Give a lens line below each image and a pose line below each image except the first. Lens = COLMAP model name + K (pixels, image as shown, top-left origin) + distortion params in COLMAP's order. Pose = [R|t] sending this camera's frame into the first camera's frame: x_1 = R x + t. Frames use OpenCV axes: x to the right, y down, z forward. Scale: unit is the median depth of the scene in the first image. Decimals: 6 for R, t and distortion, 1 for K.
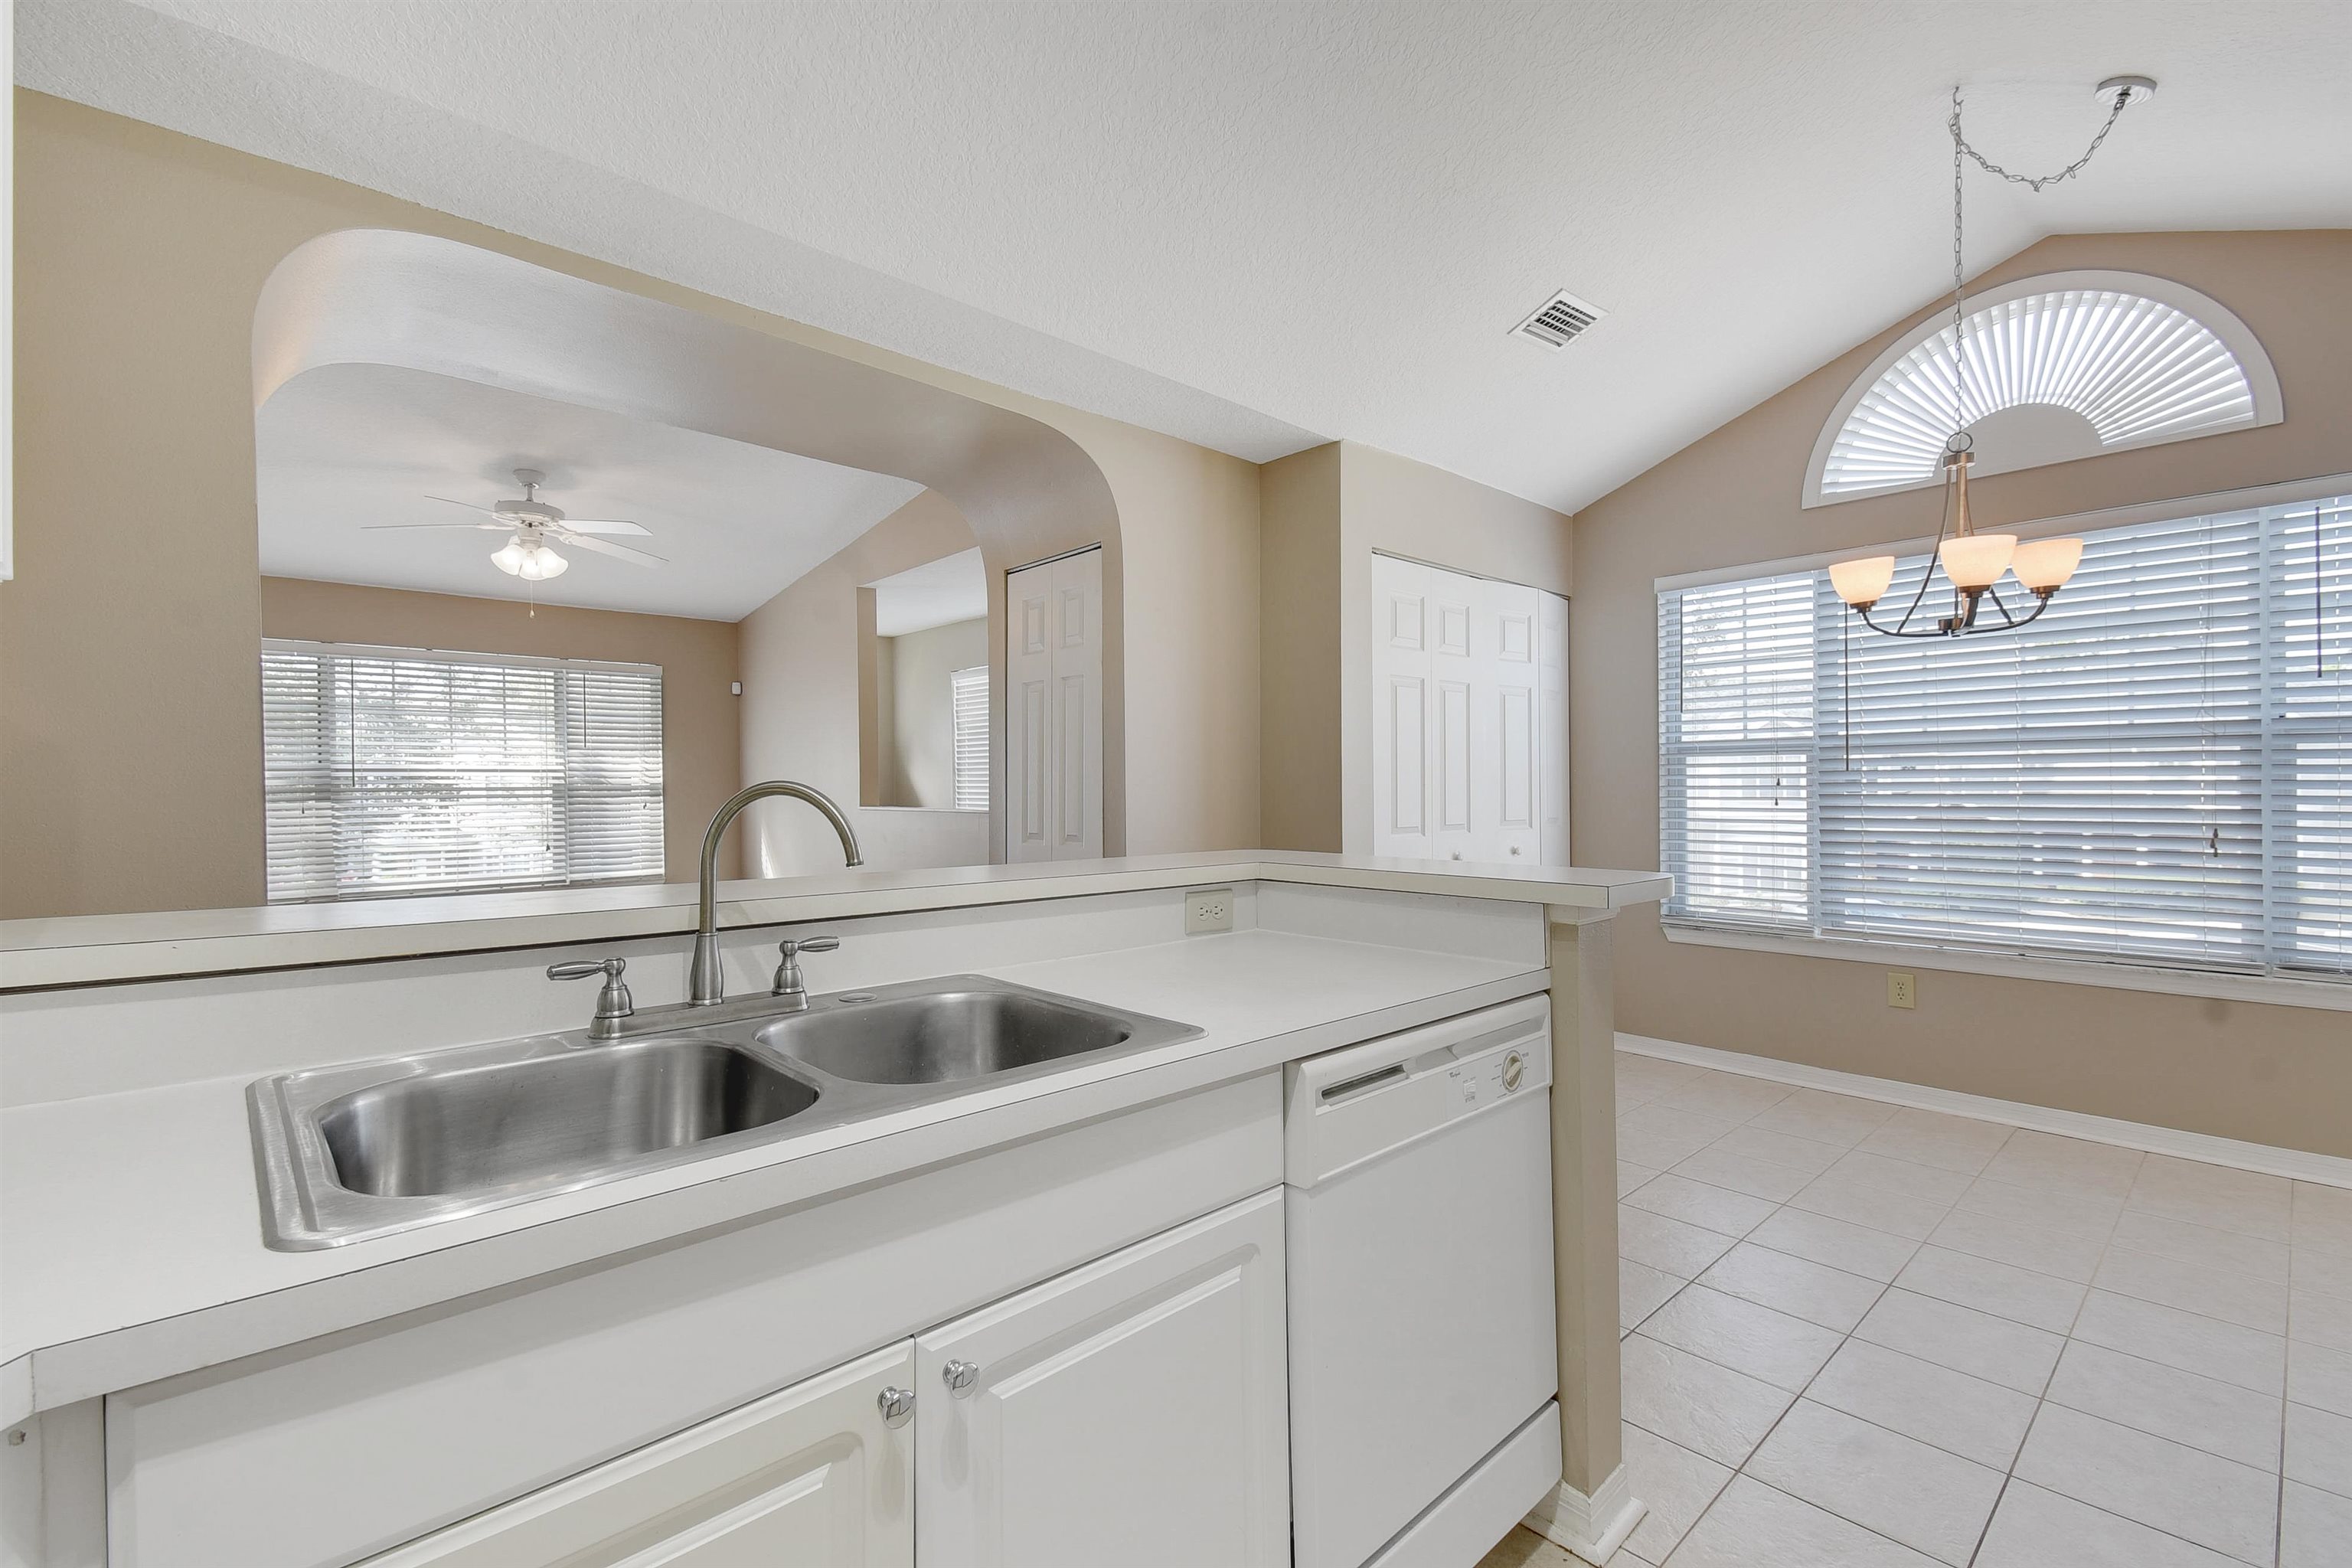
lens RADIAL K [[1011.1, 0, 1185.1], [0, 1011.1, 791.0], [0, 0, 1]] dist [0.043164, -0.021239]
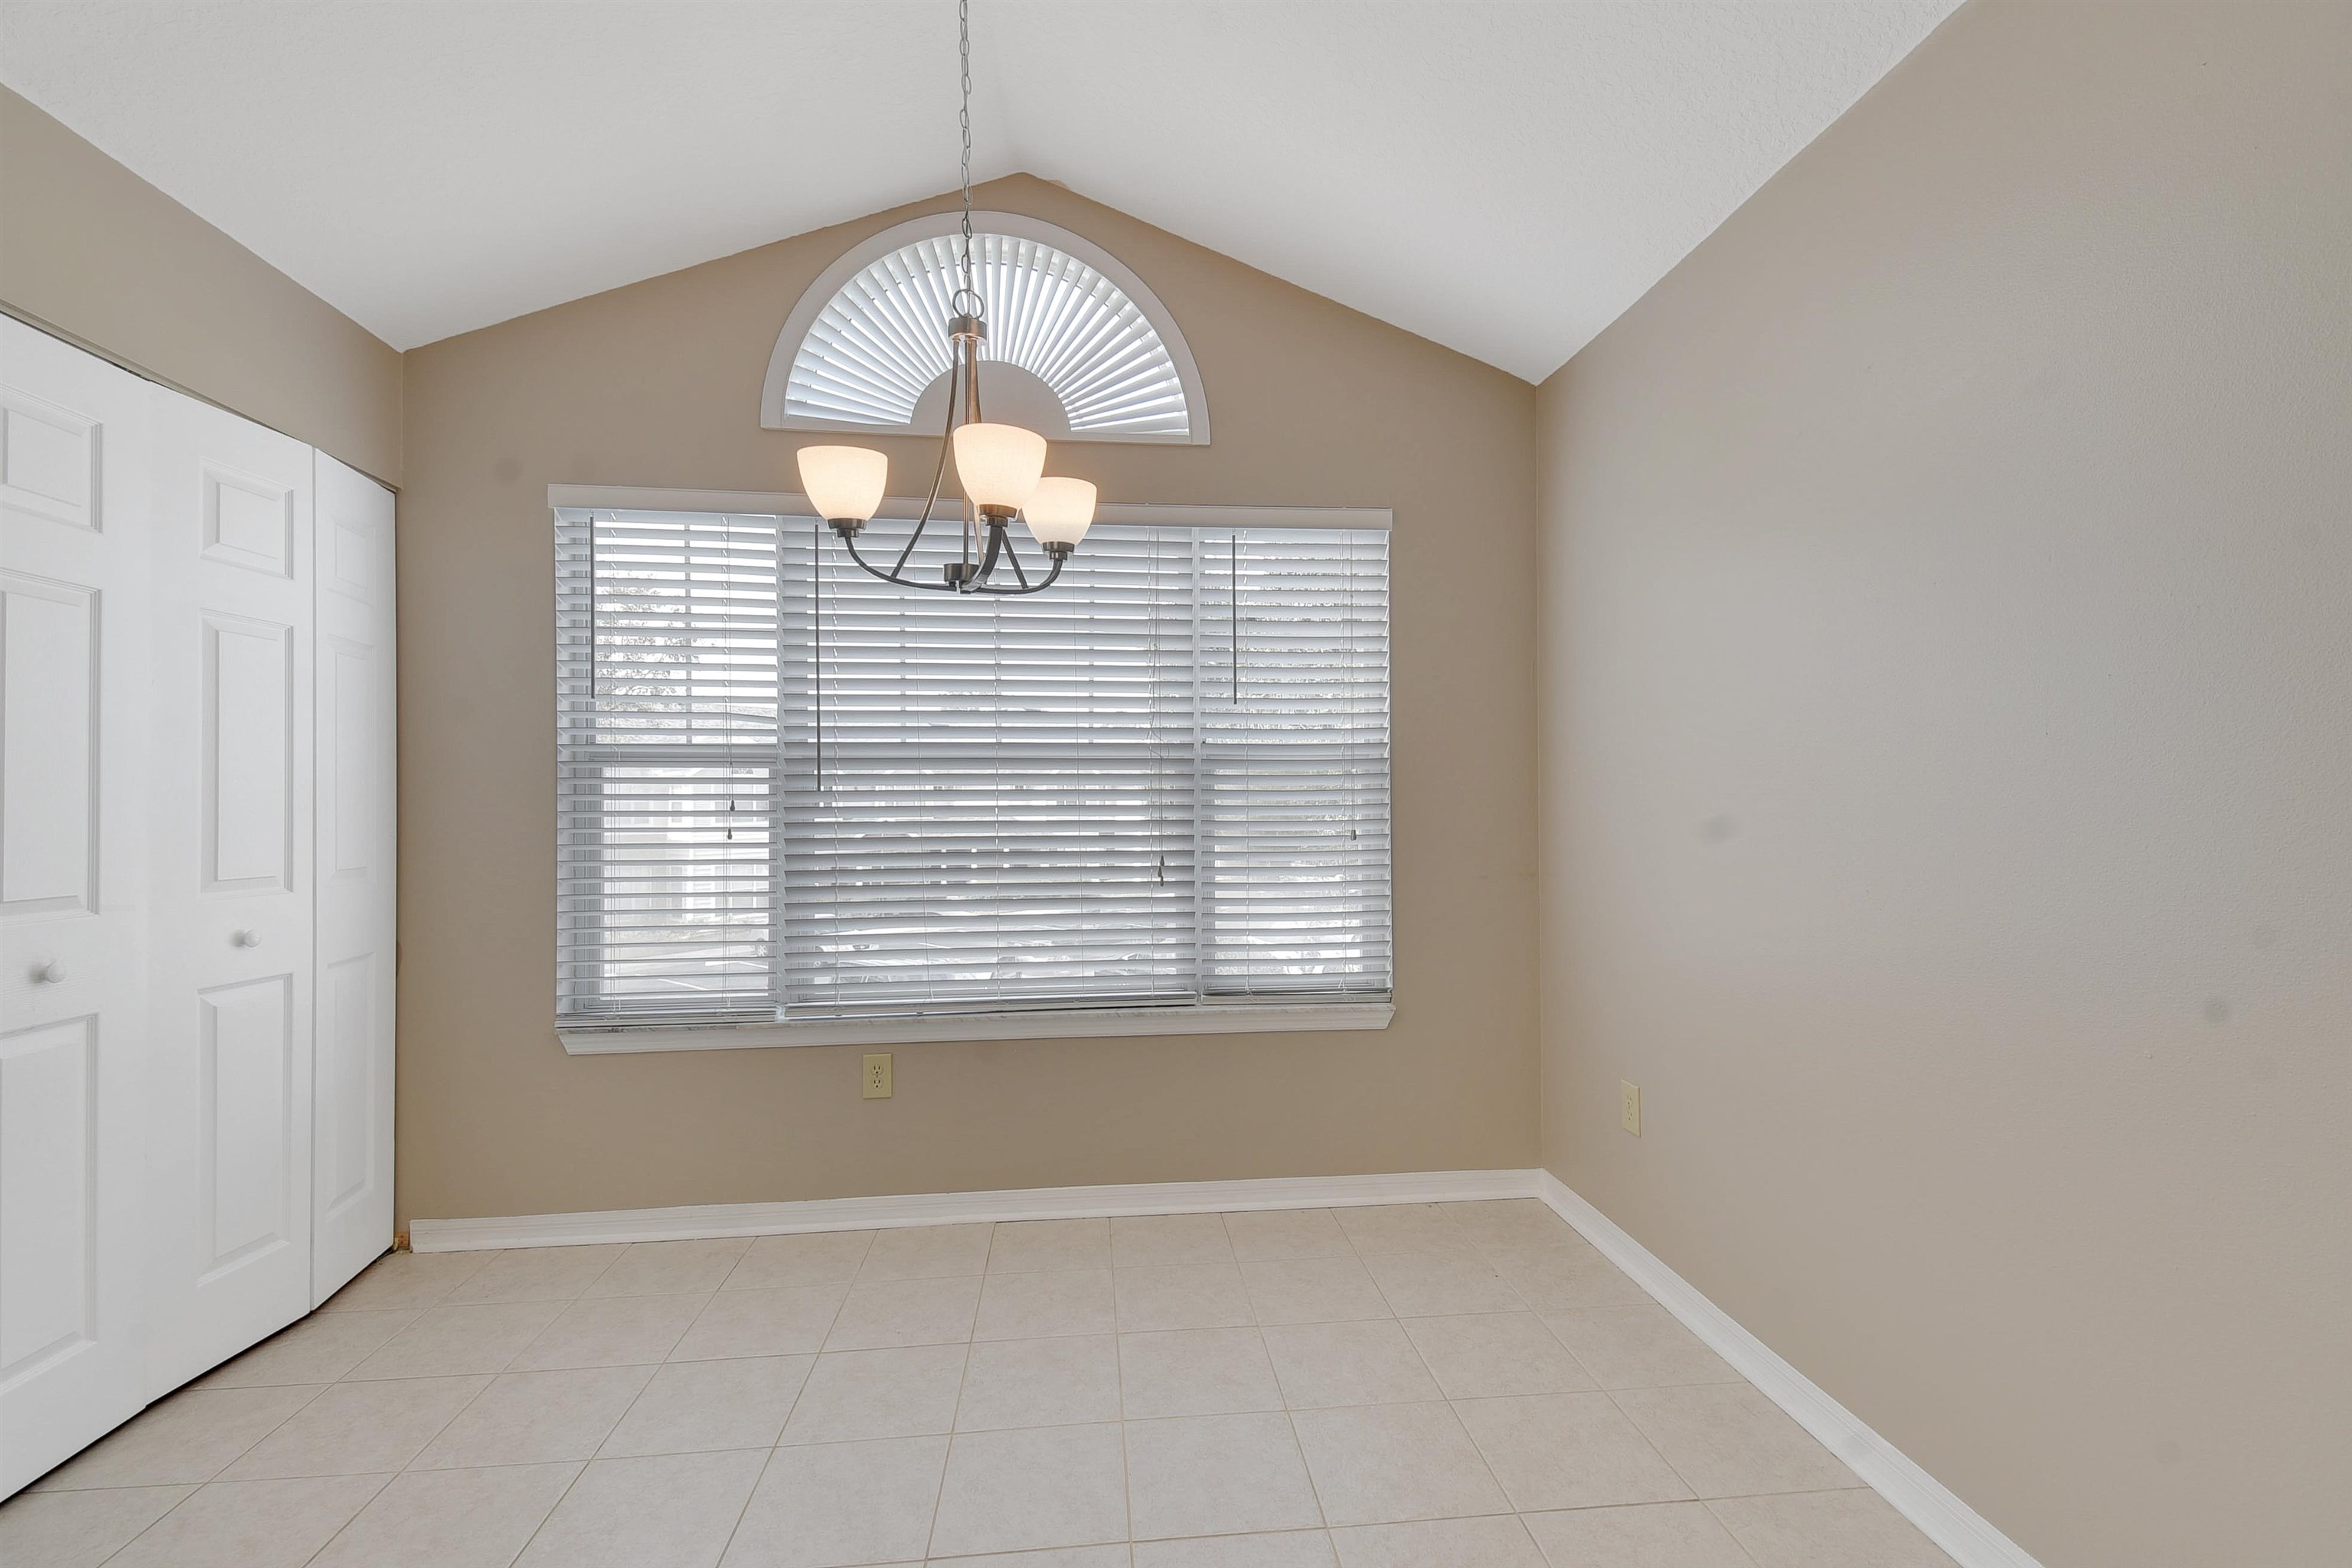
lens RADIAL K [[1011.1, 0, 1185.1], [0, 1011.1, 791.0], [0, 0, 1]] dist [0.043164, -0.021239]
pose [[0.600610, 0.013569, 0.799427, 0.205589], [0.002774, 0.999815, -0.019055, -0.004591], [-0.799538, 0.013662, 0.600461, 0.328483]]
